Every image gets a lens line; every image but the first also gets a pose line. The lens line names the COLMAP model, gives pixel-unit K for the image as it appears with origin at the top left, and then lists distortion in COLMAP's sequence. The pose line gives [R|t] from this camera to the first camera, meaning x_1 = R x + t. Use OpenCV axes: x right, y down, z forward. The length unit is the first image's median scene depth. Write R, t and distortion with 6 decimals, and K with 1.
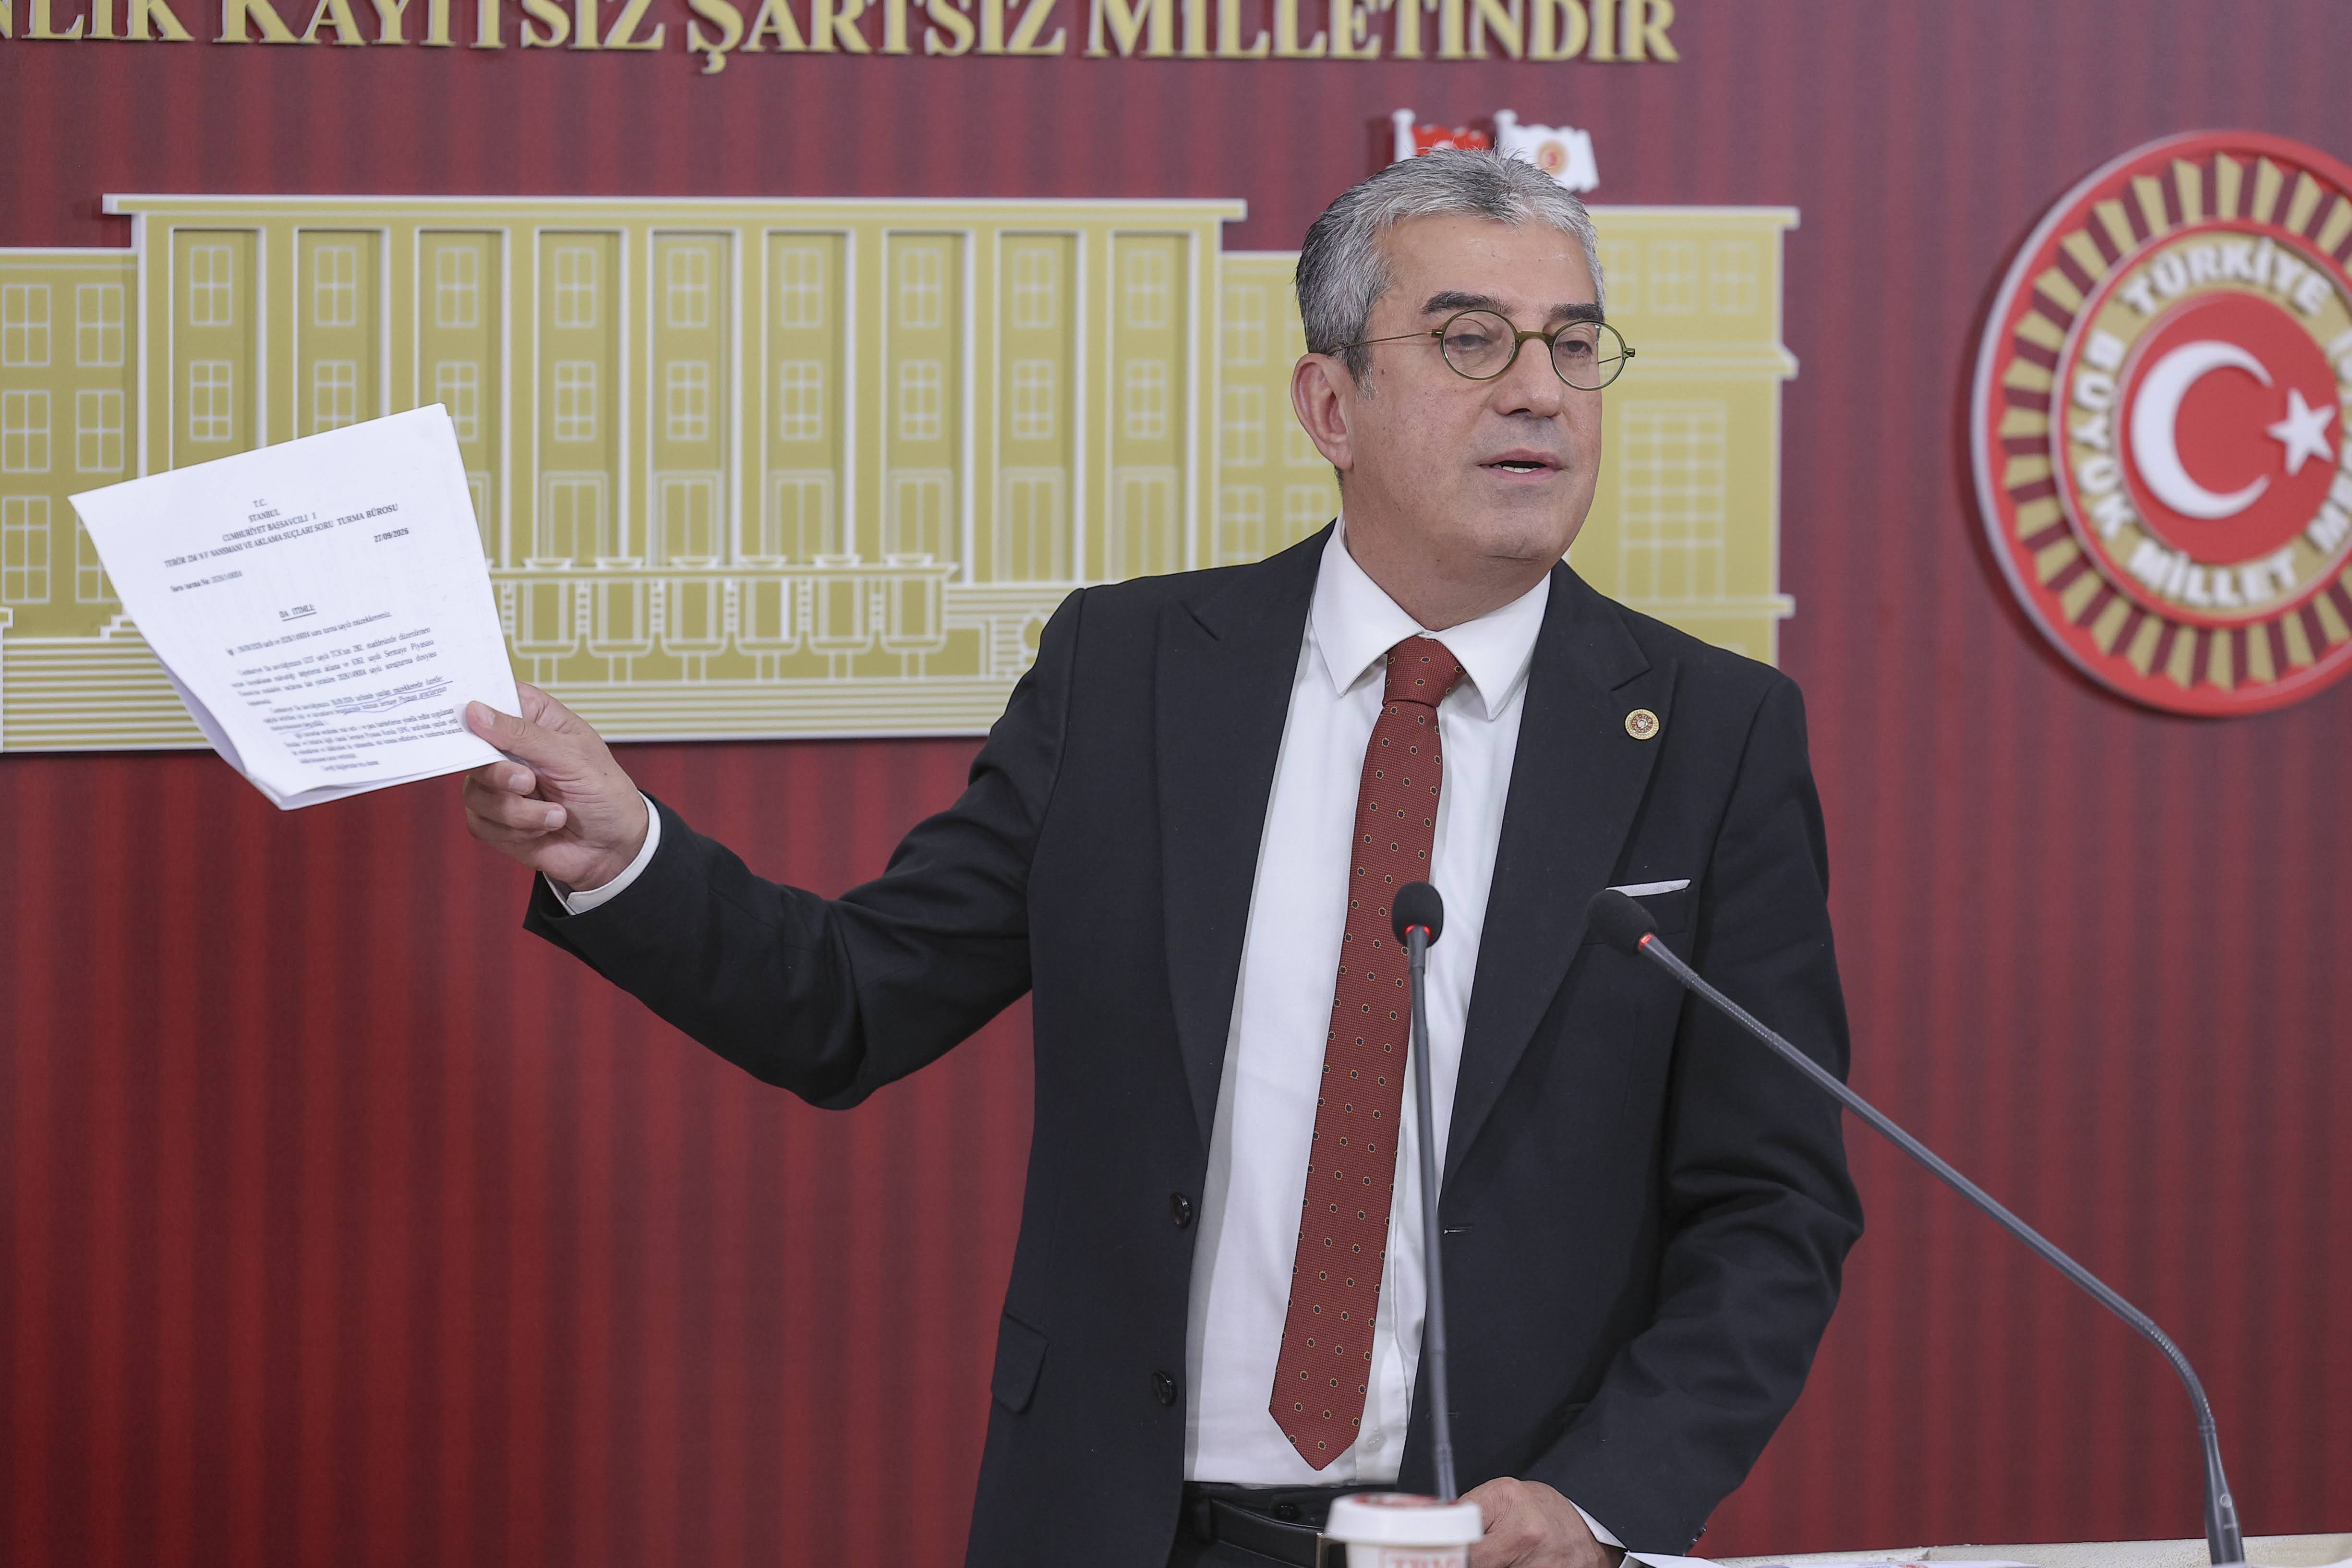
lens RADIAL K [[11360.0, 0, 1176.0], [0, 11360.0, 784.0], [0, 0, 1]] dist [-0.074011, 15.428018]
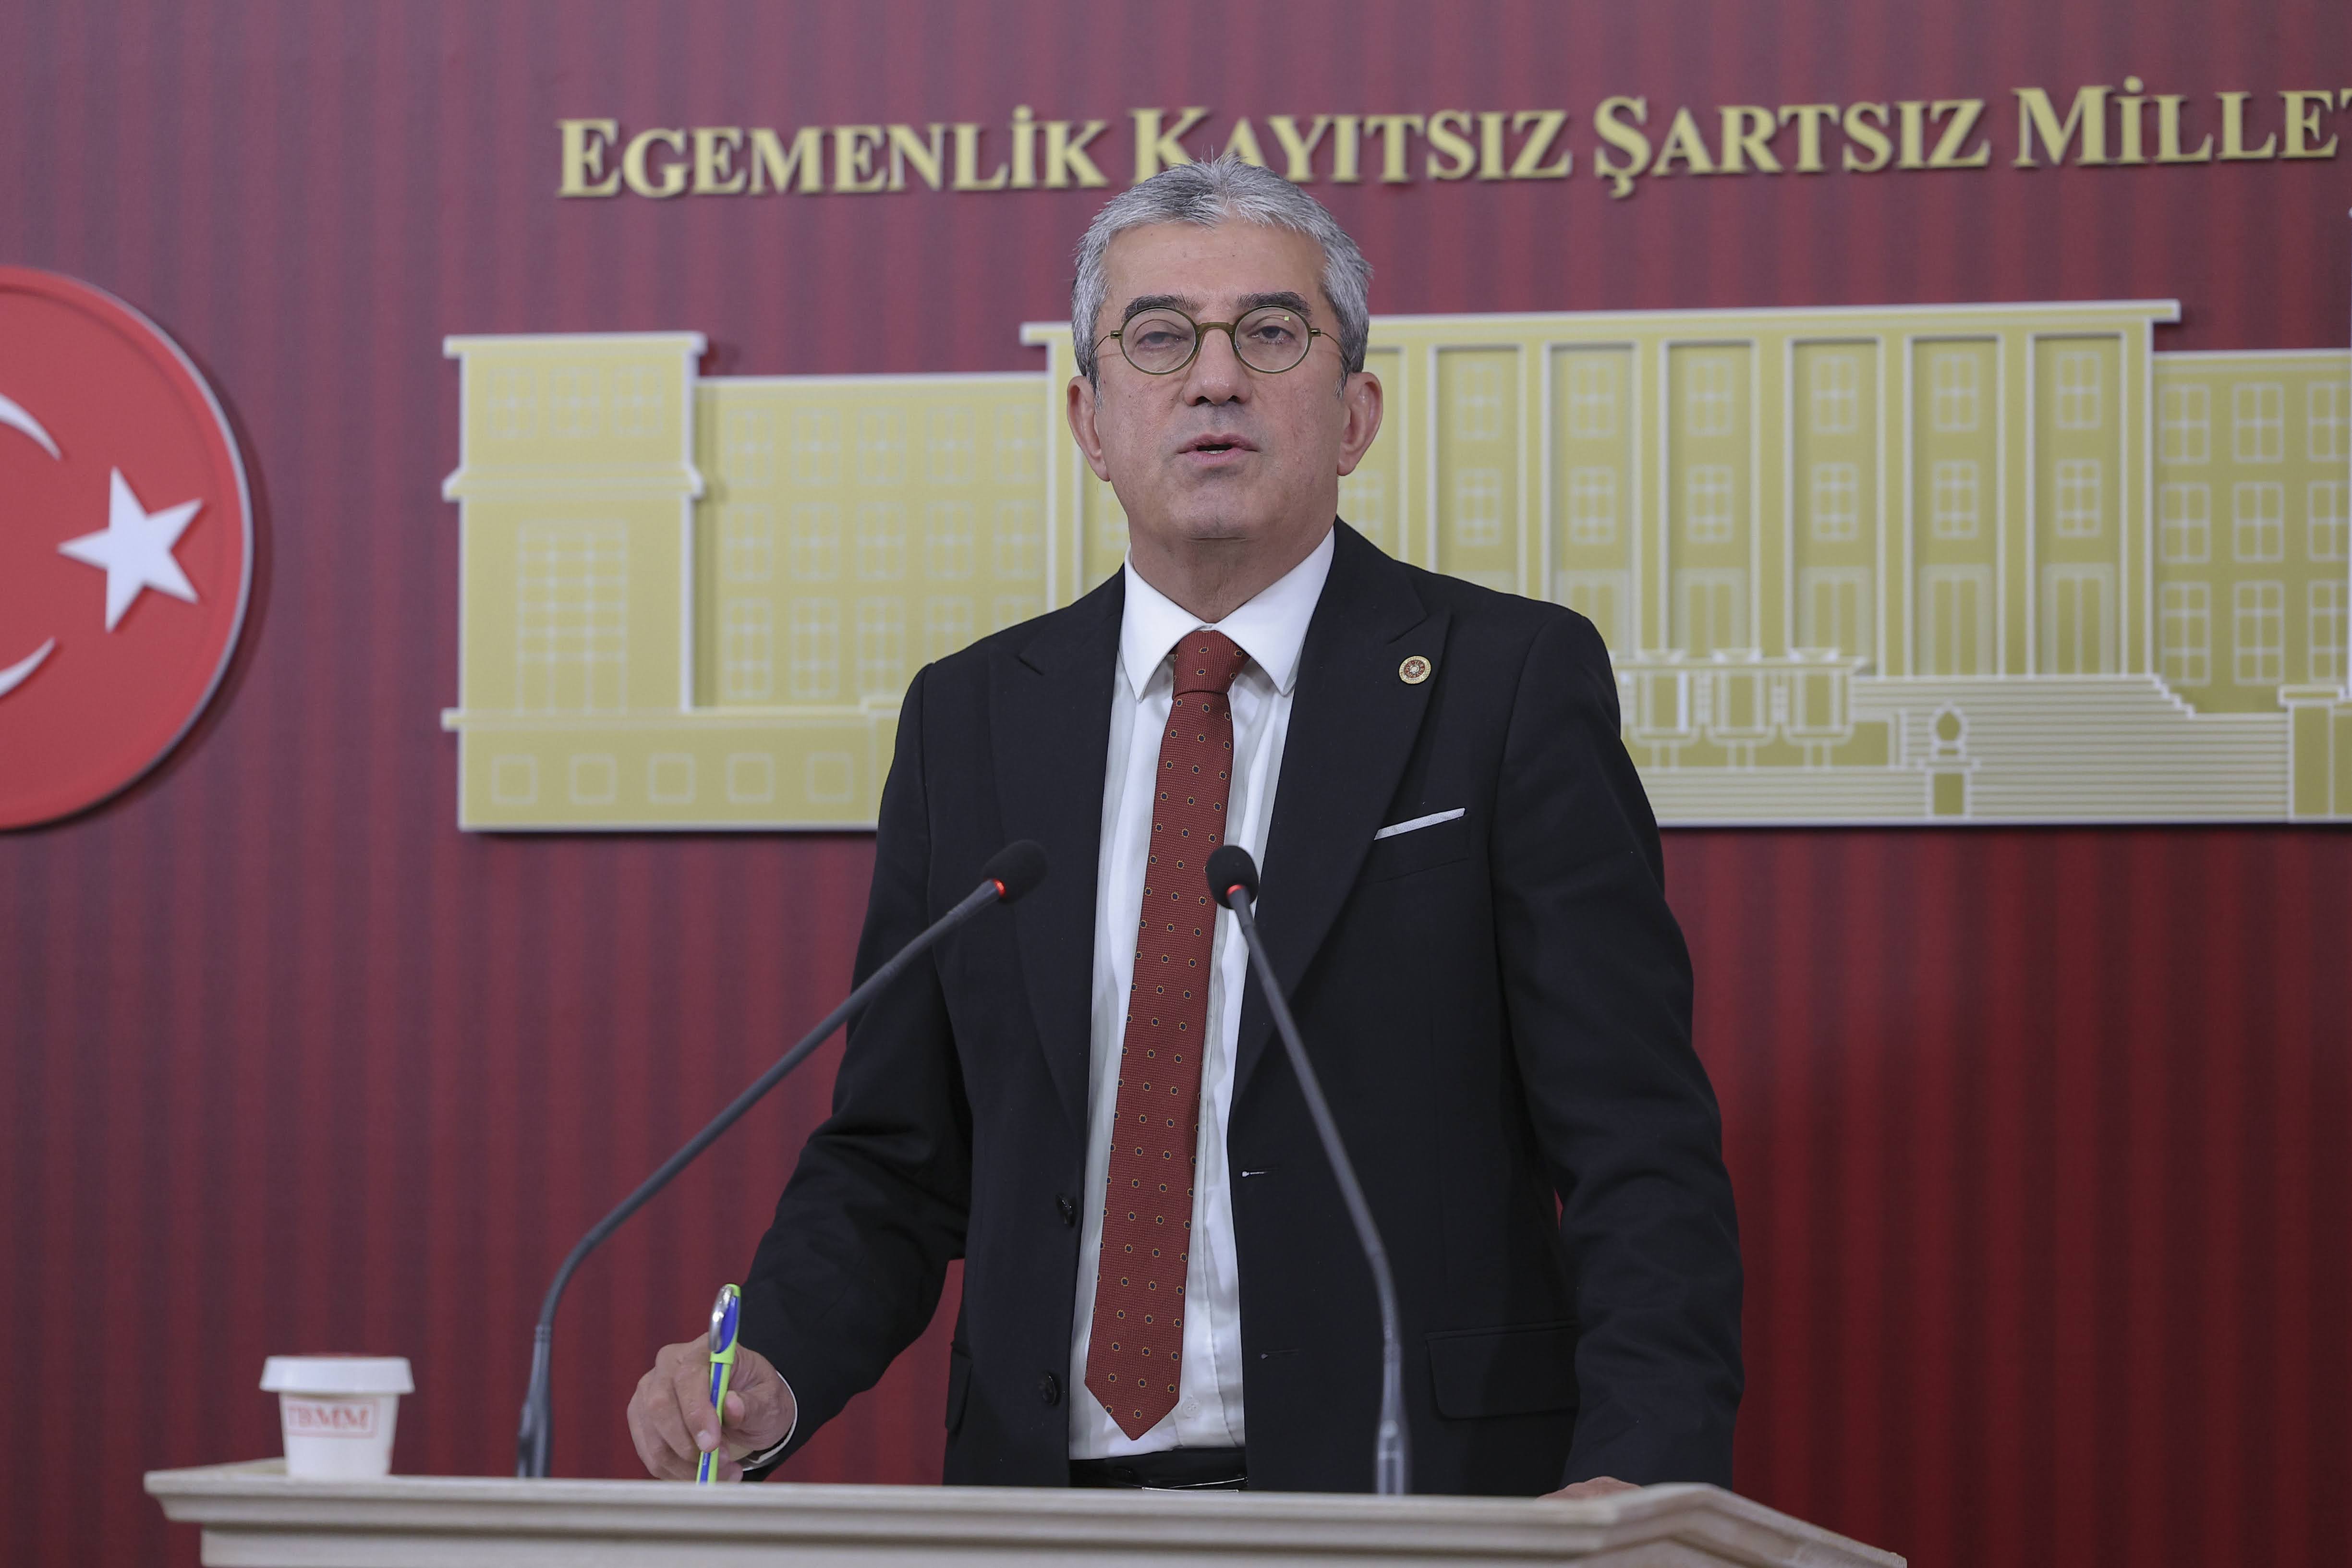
lens RADIAL K [[10380.2, 0, 1176.0], [0, 10380.2, 784.0], [0, 0, 1]] dist [0.070460, 1.823184]
pose [[0.708473, -0.022049, -0.705394, 0.602685], [-0.031288, 0.997548, -0.062606, 0.053213], [0.705044, 0.066425, 0.706046, 0.286625]]
